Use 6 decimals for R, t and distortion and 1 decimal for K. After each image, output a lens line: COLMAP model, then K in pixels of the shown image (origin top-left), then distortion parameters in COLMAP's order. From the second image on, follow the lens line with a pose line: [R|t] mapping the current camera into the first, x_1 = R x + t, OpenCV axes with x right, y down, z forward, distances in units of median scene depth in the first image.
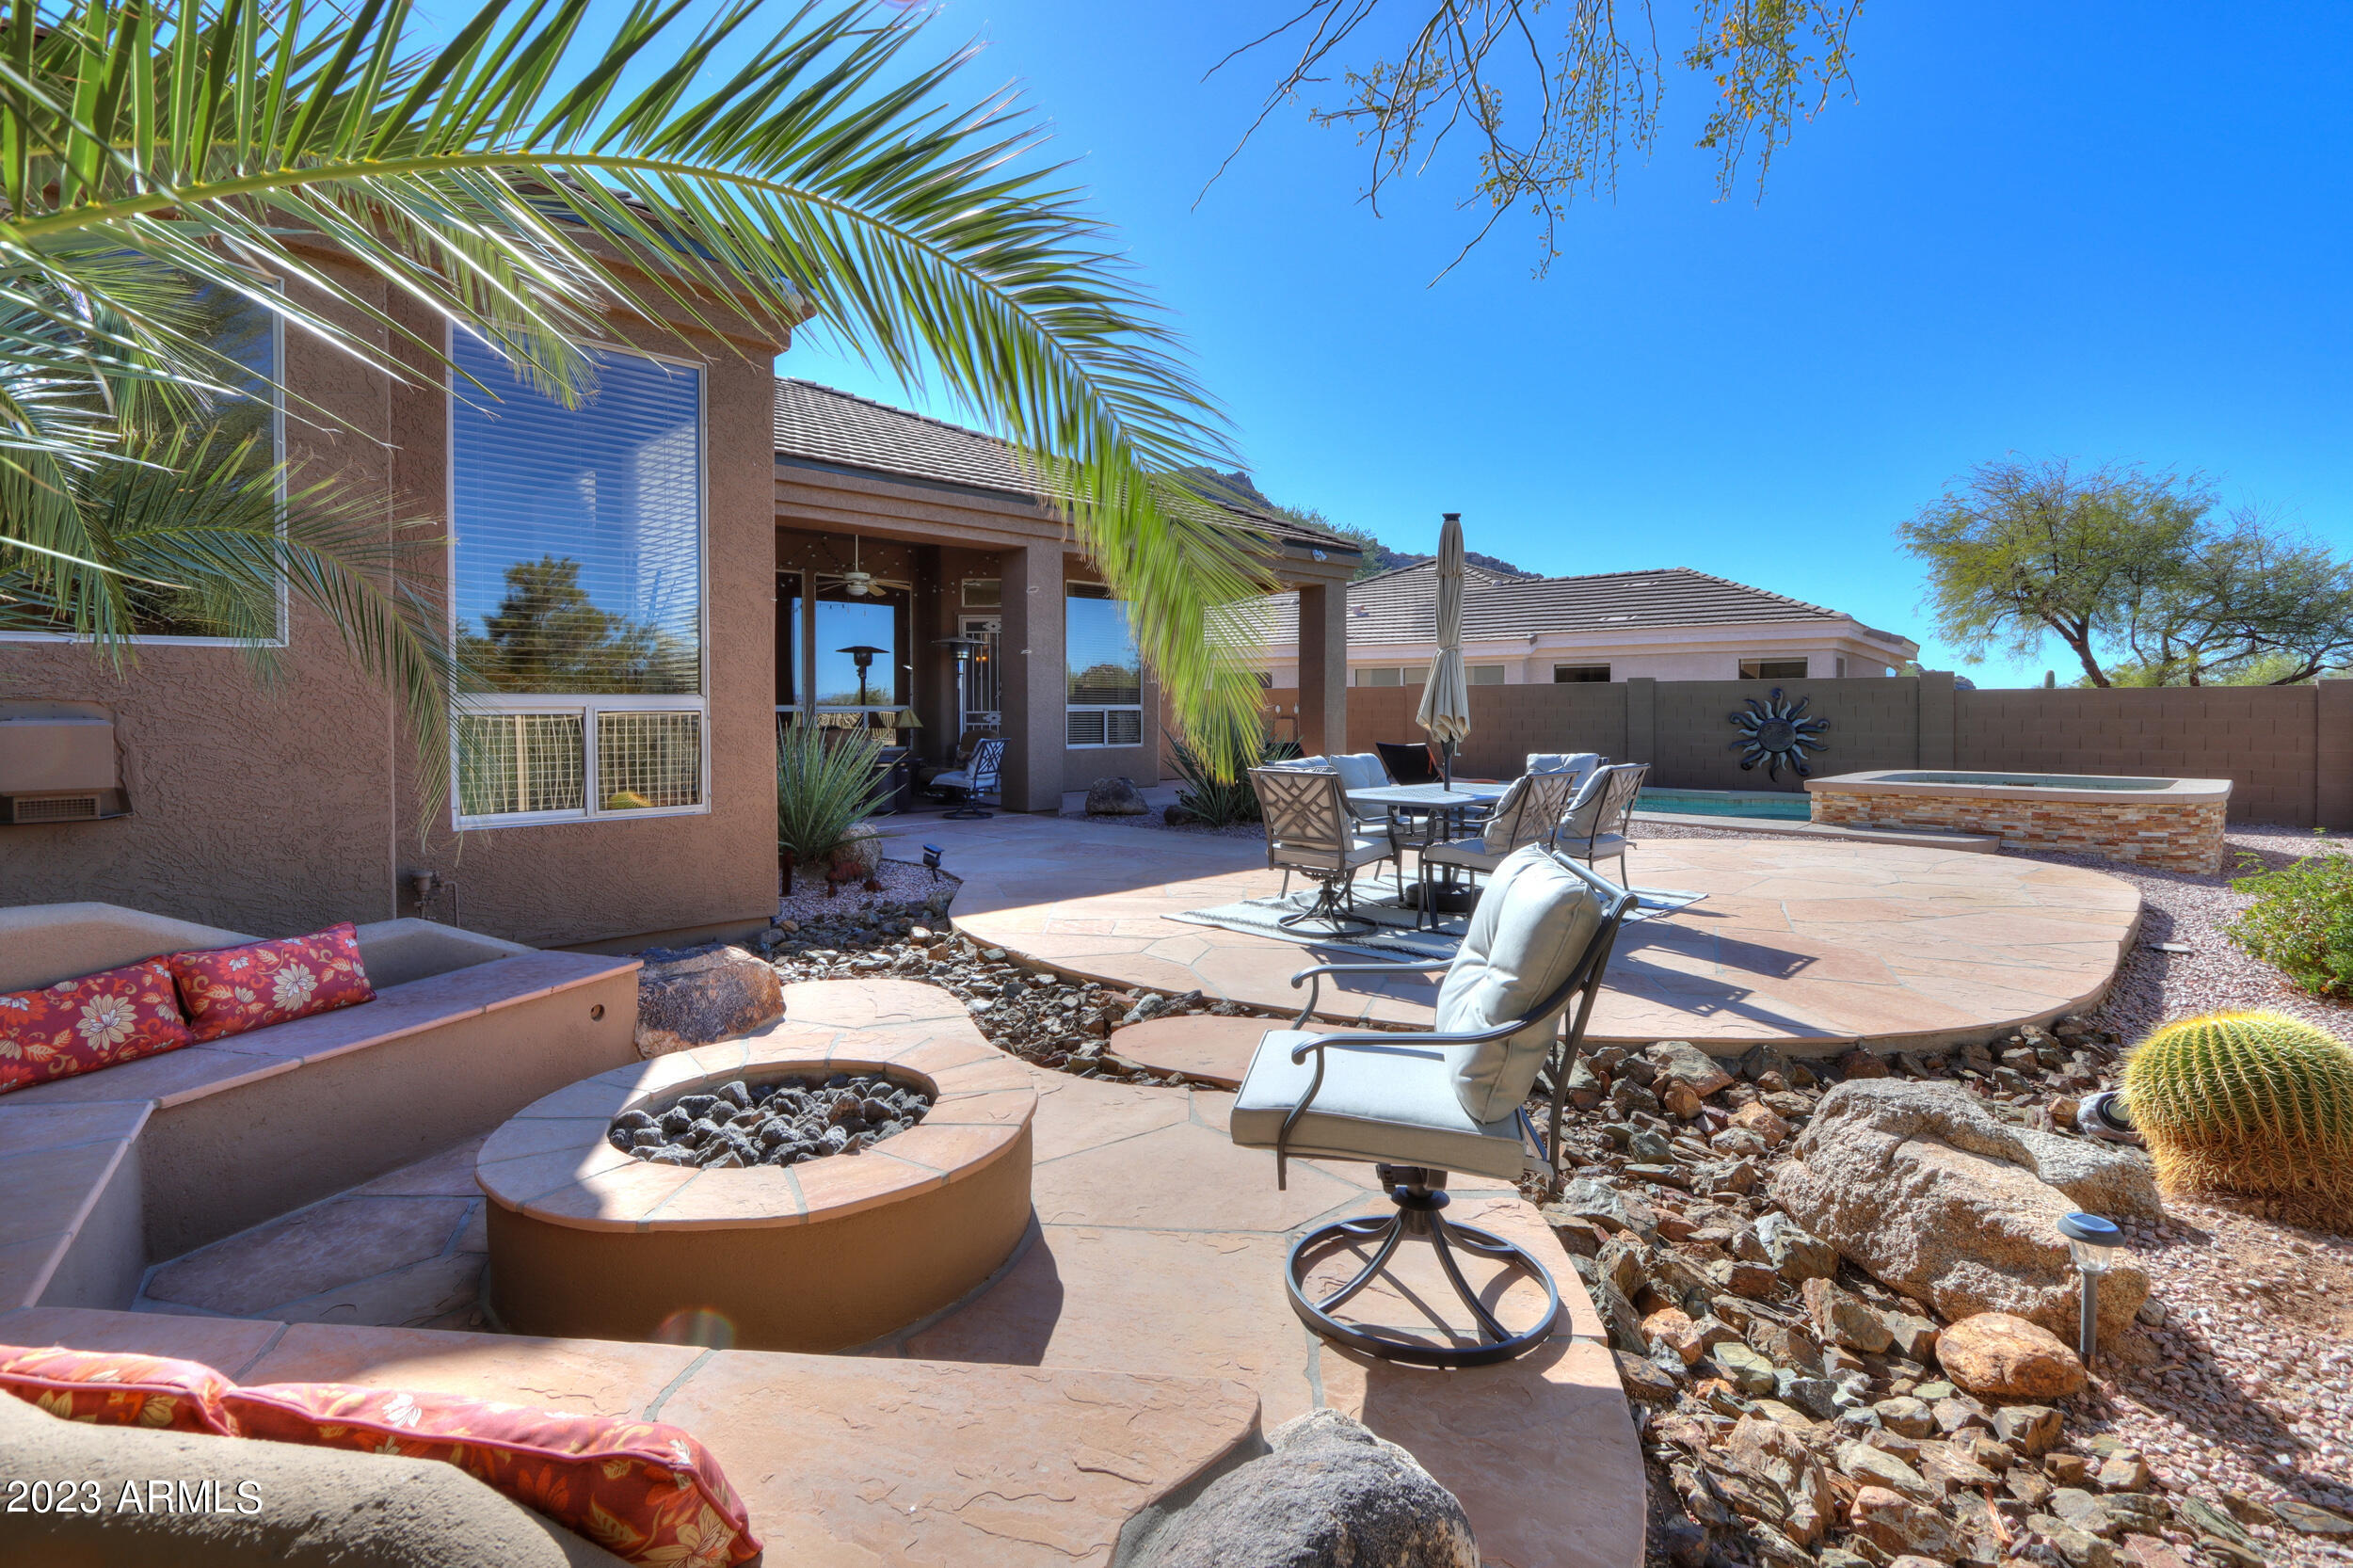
lens RADIAL K [[1107.0, 0, 1188.9], [0, 1107.0, 705.3], [0, 0, 1]] dist [-0.001337, -0.000132]
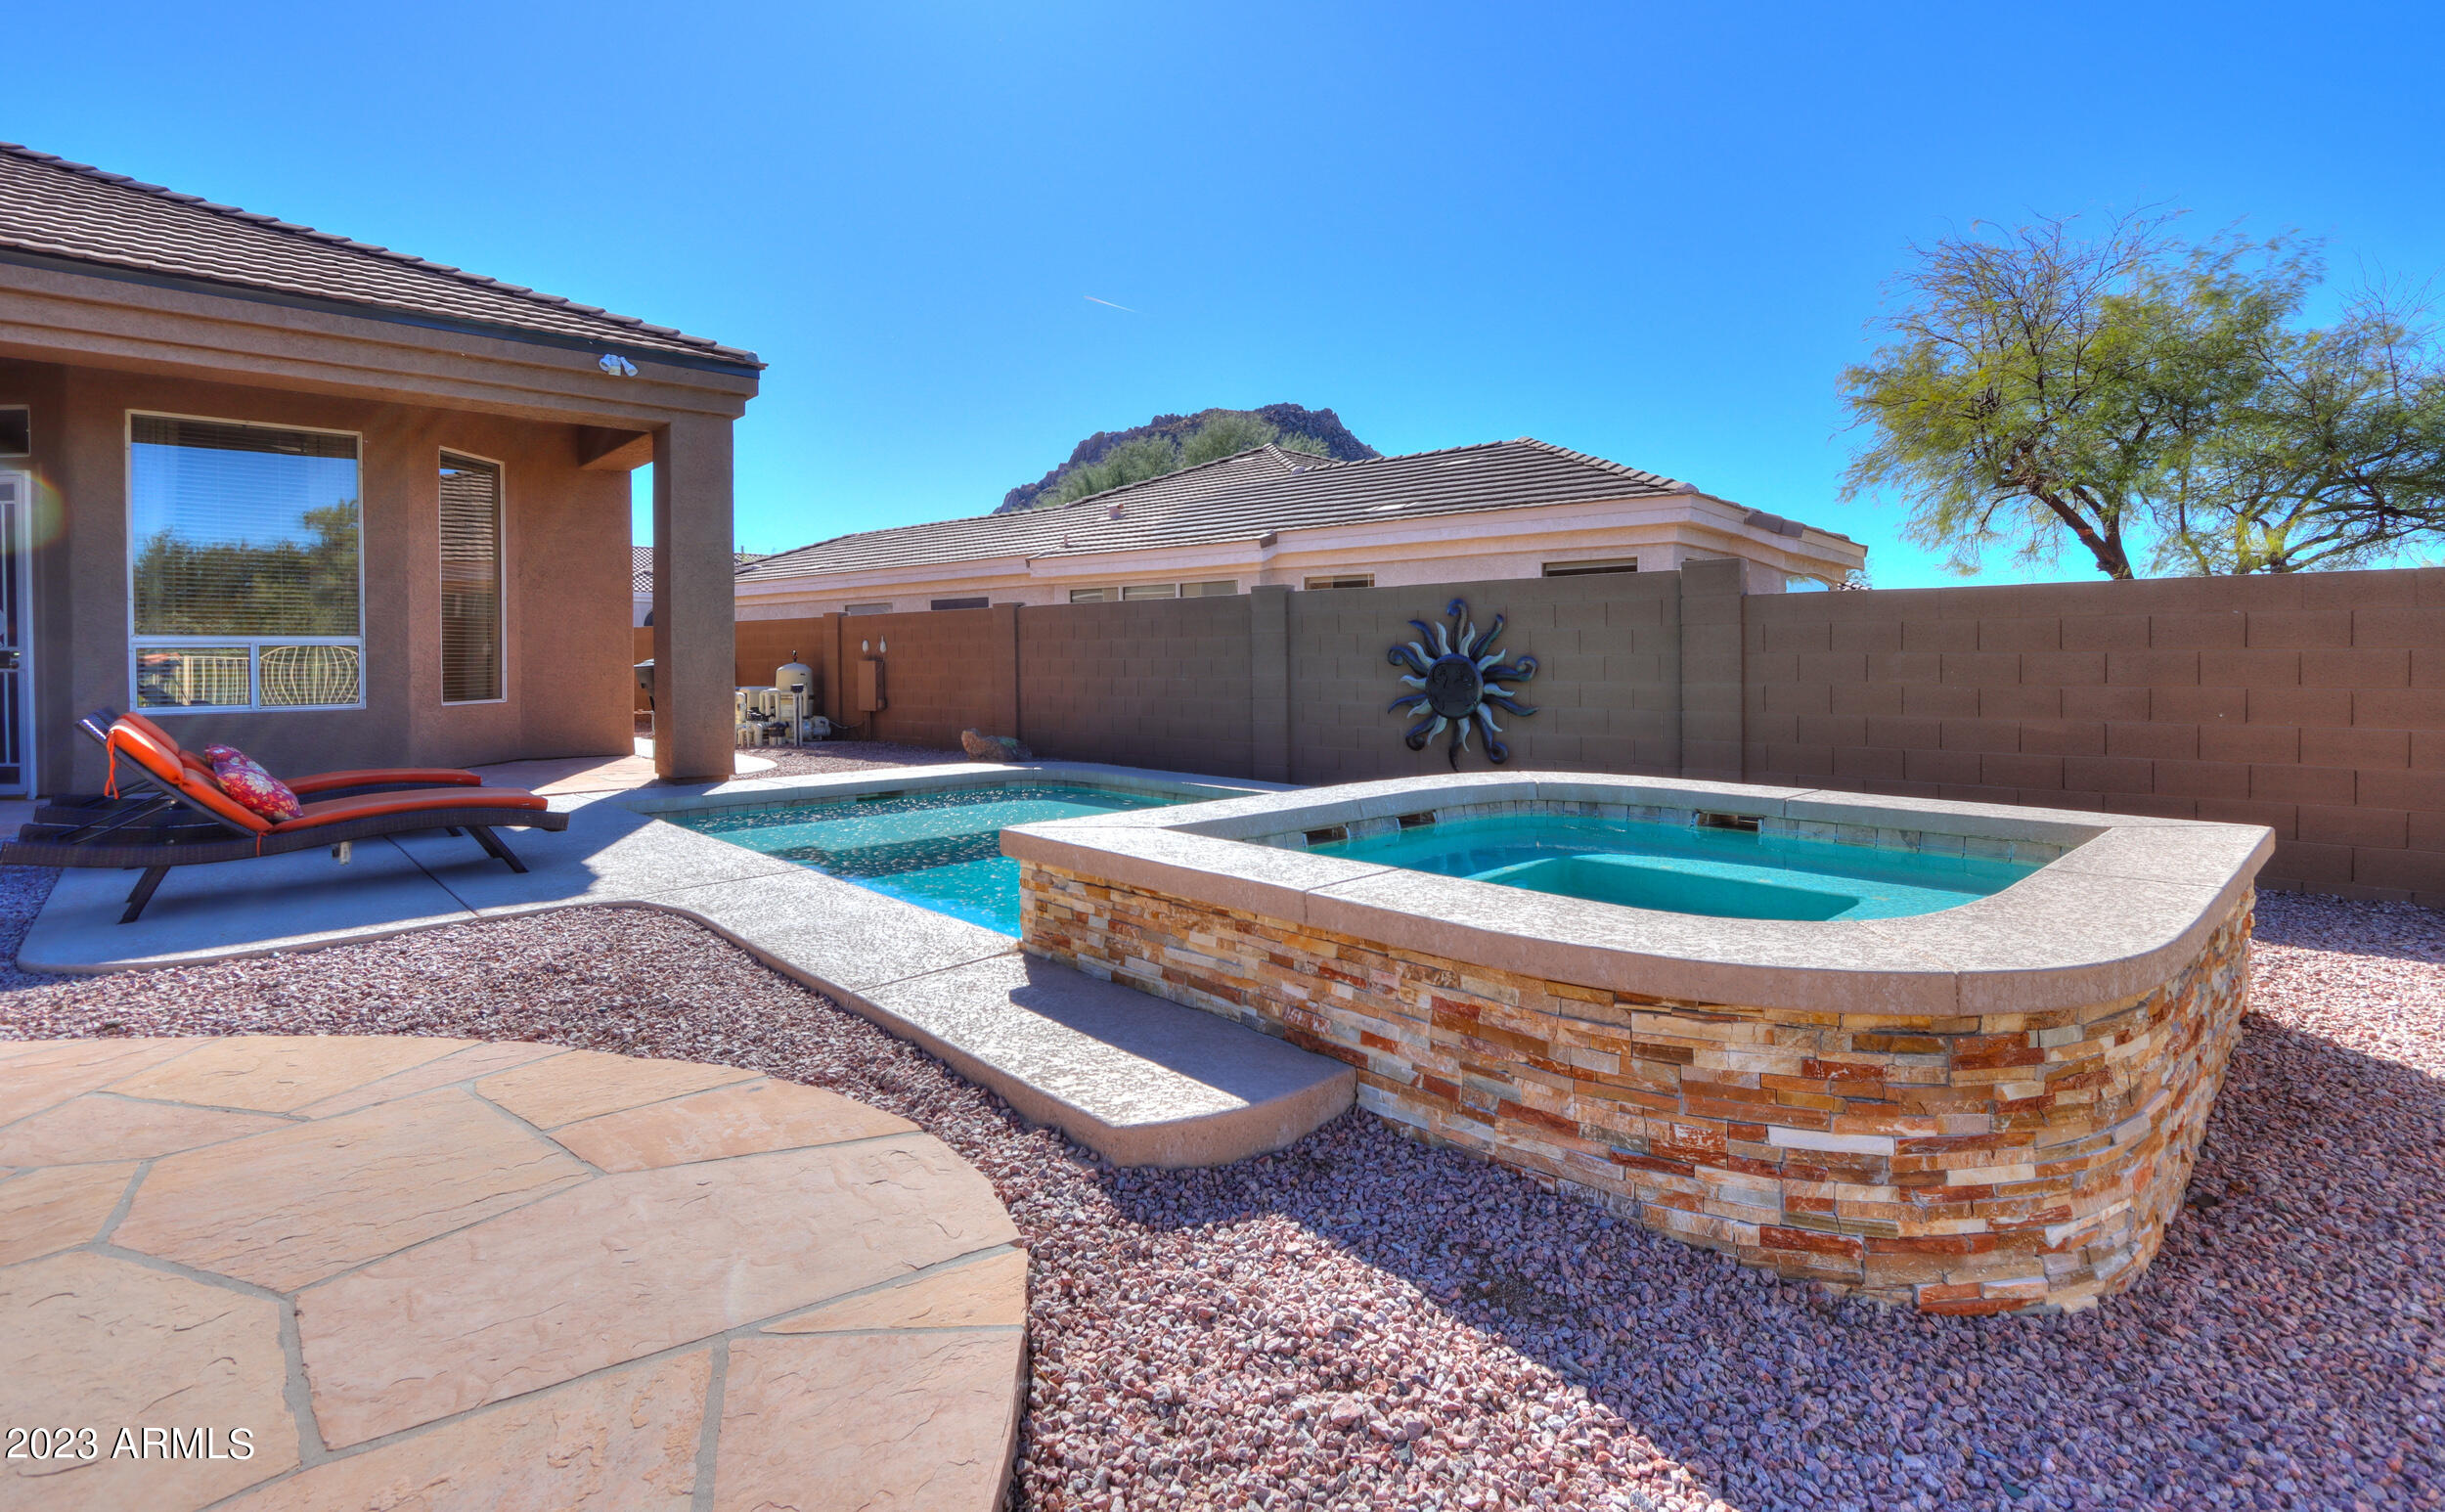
lens RADIAL K [[1133.3, 0, 1224.2], [0, 1133.3, 668.1], [0, 0, 1]] dist [-0.000185, -0.000402]
pose [[0.999272, -0.004175, -0.037924, 0.442752], [0.004833, 0.999839, 0.017284, 0.008511], [0.037846, -0.017454, 0.999131, 0.447072]]
